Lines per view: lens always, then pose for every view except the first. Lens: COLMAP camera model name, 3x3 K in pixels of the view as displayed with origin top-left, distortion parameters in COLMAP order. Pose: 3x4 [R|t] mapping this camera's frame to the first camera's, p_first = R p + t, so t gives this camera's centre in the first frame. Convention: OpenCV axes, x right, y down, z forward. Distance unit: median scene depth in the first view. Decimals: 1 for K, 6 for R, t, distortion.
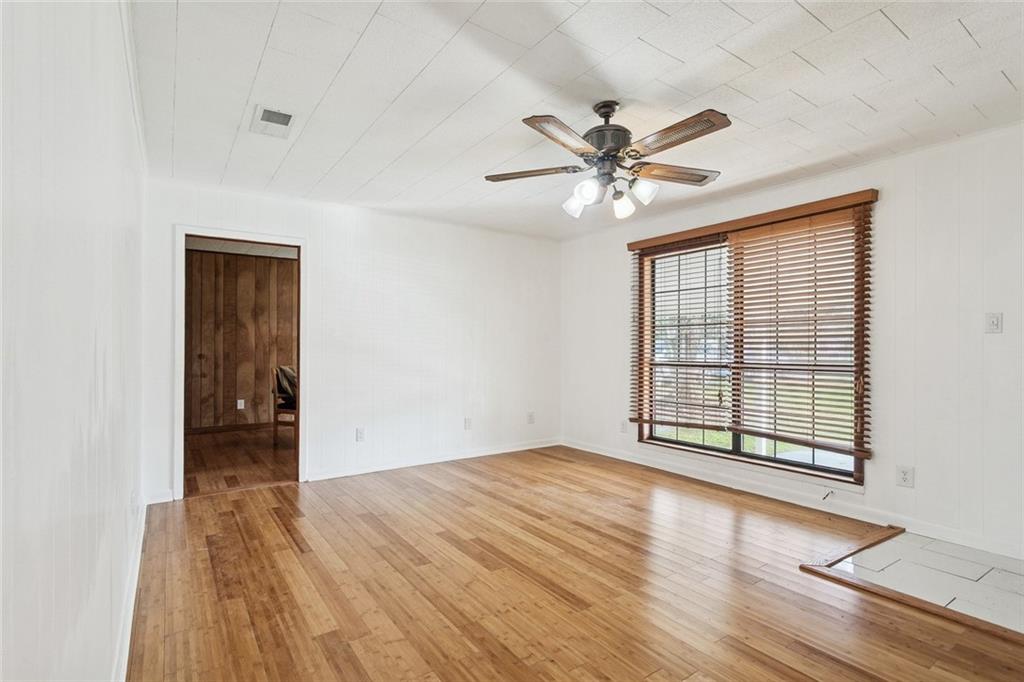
lens RADIAL K [[491.3, 0, 506.7], [0, 491.3, 345.2], [0, 0, 1]] dist [-0.001002, -0.000003]
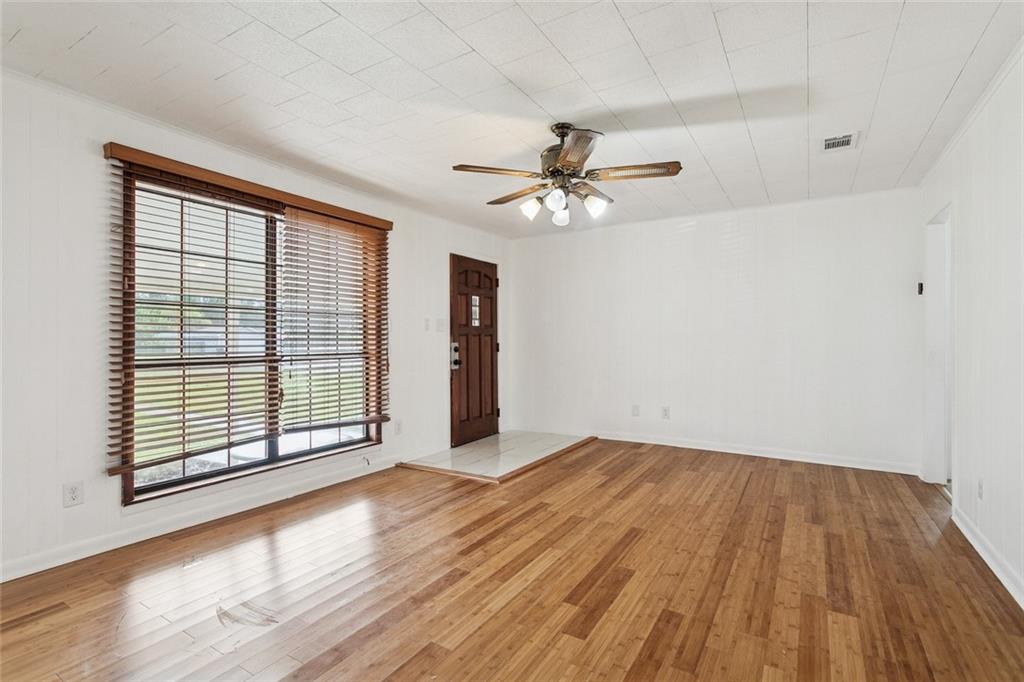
lens RADIAL K [[491.3, 0, 505.2], [0, 491.3, 337.5], [0, 0, 1]] dist [-0.001002, -0.000003]
pose [[-0.396698, 0.005900, 0.917930, -0.673688], [-0.002041, 0.999971, -0.007310, 0.012996], [-0.917947, -0.004773, -0.396674, 1.344088]]
